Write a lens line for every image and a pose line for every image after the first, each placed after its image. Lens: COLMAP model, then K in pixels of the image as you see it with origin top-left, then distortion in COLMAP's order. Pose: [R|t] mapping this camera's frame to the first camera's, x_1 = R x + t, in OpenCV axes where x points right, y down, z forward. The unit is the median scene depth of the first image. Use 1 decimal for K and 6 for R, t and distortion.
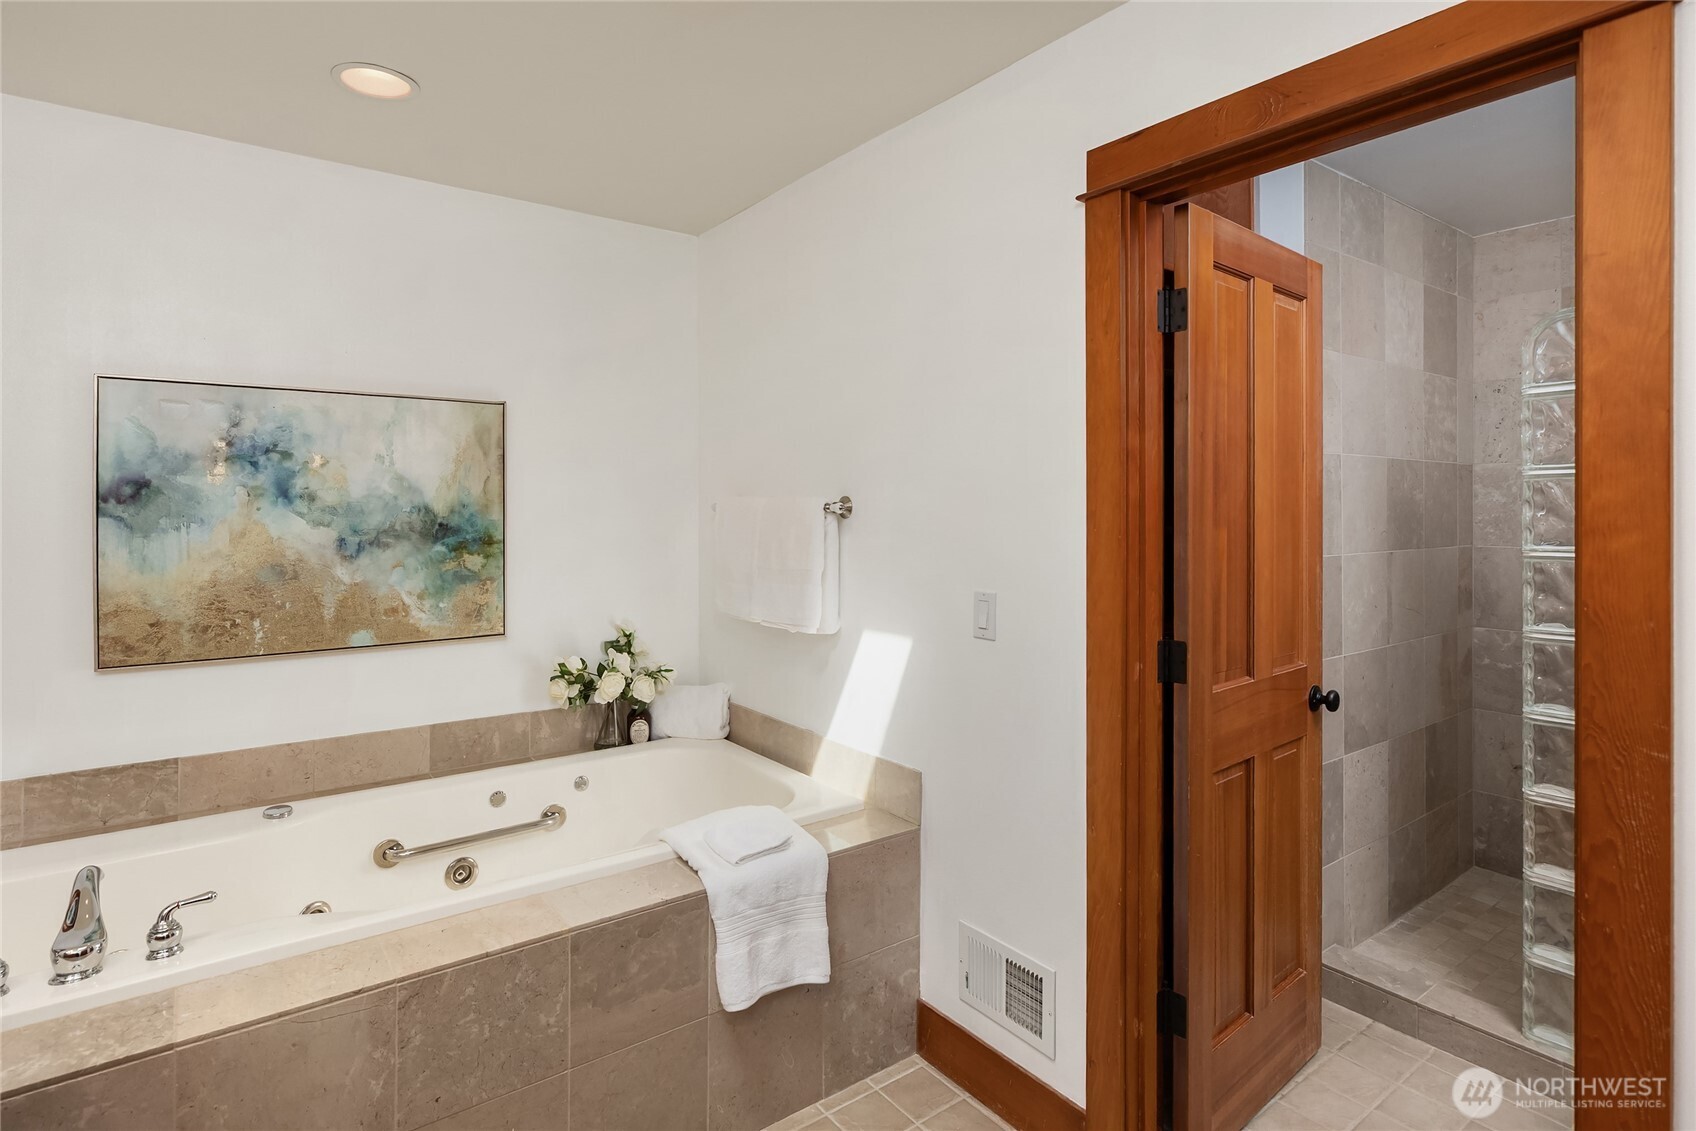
lens RADIAL K [[863.7, 0, 836.1], [0, 863.7, 512.6], [0, 0, 1]] dist [0.001898, 0.000440]
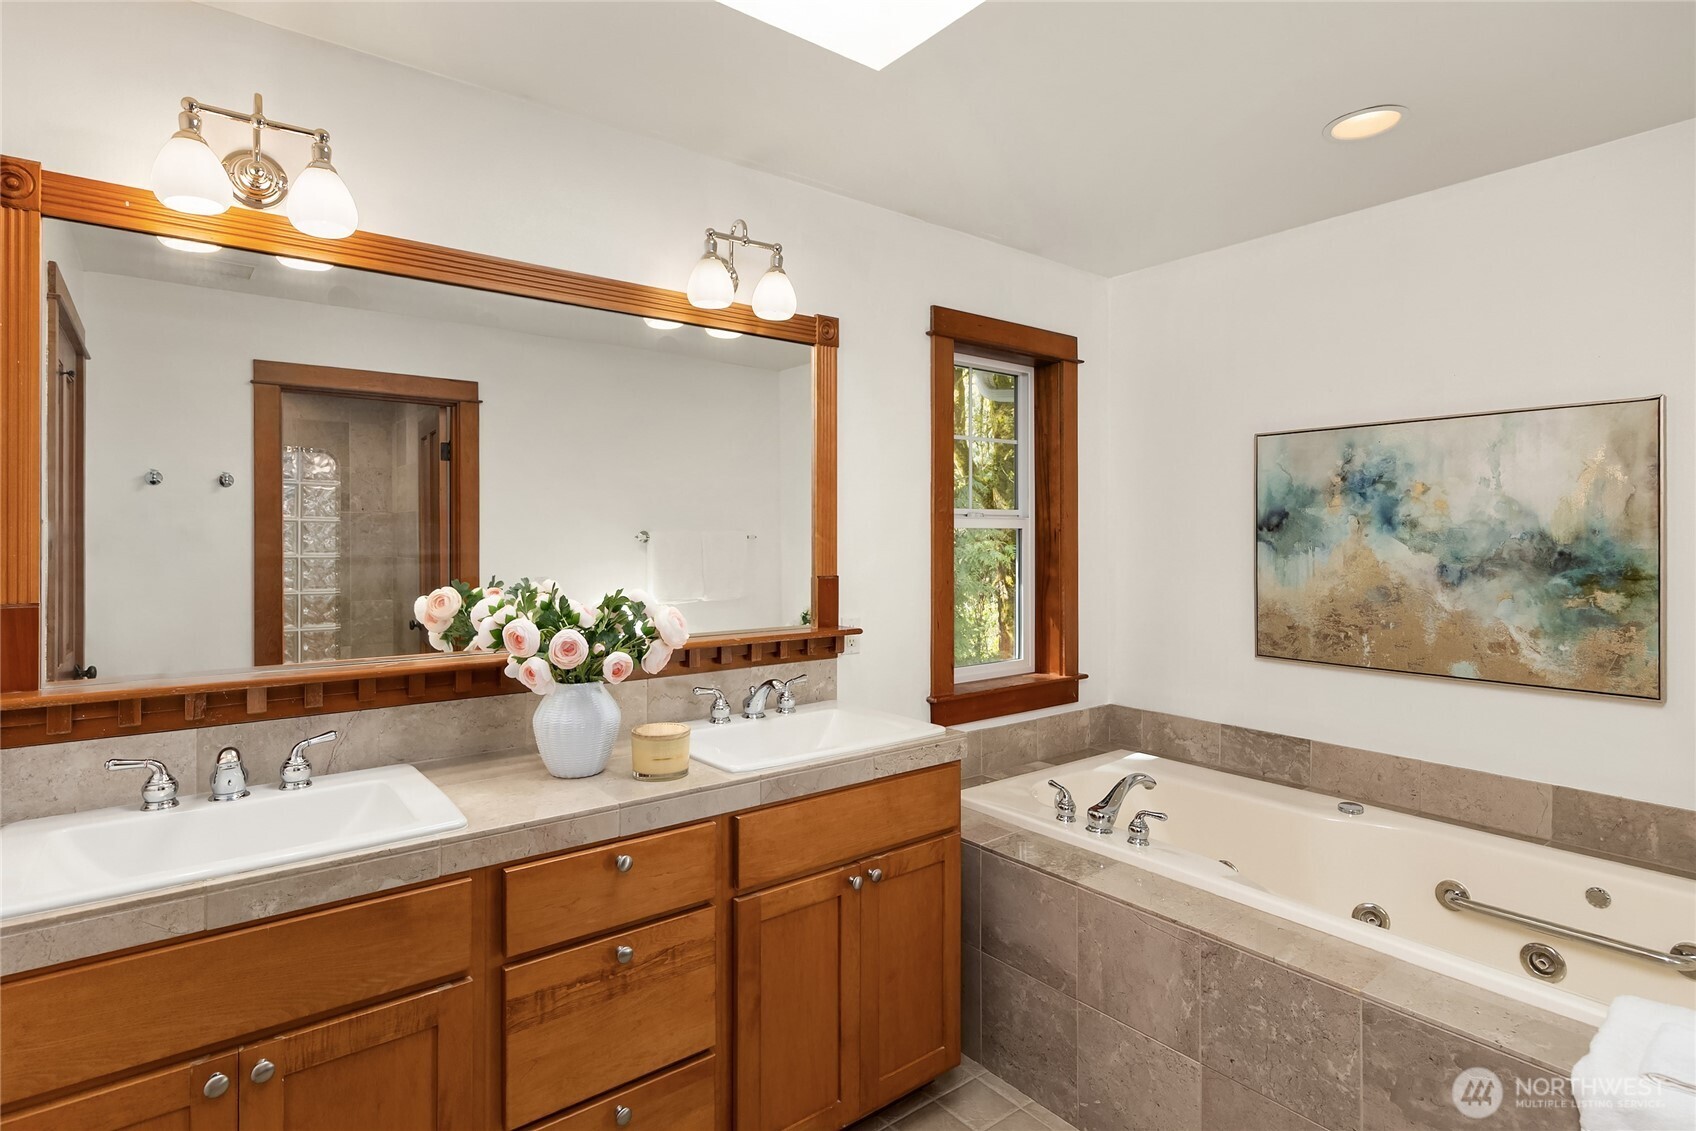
lens RADIAL K [[863.7, 0, 843.3], [0, 863.7, 533.5], [0, 0, 1]] dist [0.001898, 0.000440]
pose [[0.031624, -0.001217, -0.999499, 0.411825], [-0.004127, 0.999991, -0.001348, -0.002104], [0.999491, 0.004167, 0.031618, 0.289974]]
